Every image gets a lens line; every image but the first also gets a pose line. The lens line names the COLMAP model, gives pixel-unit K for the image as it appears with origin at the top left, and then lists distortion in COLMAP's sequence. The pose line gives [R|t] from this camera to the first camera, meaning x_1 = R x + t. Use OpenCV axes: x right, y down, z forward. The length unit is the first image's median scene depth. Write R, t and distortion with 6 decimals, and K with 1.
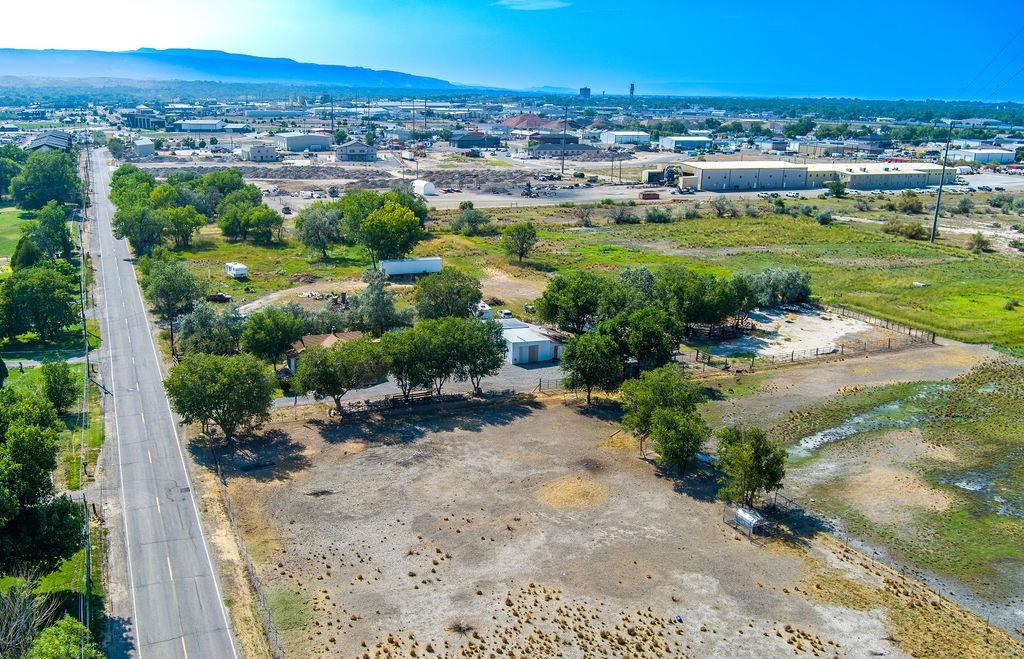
lens RADIAL K [[918.8, 0, 509.9], [0, 918.8, 330.6], [0, 0, 1]] dist [-0.065552, -0.012584]
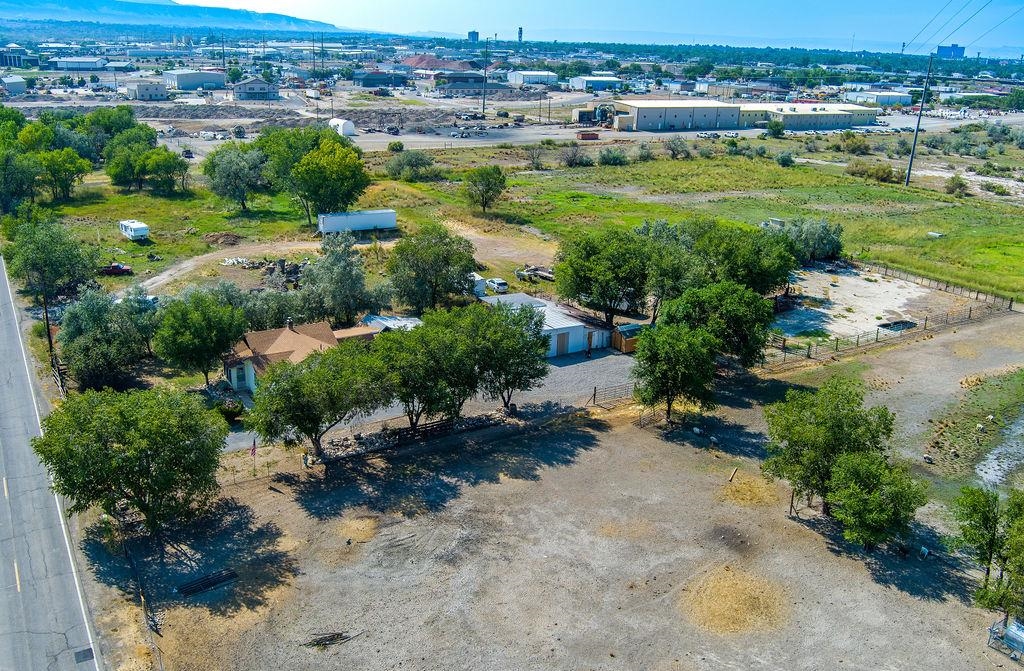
lens RADIAL K [[842.3, 0, 514.8], [0, 842.3, 335.3], [0, 0, 1]] dist [-0.066116, 0.010502]
pose [[0.989259, -0.033121, 0.142370, -0.092314], [0.021184, 0.996193, 0.084560, -0.033923], [-0.144629, -0.080635, 0.986195, 0.276094]]
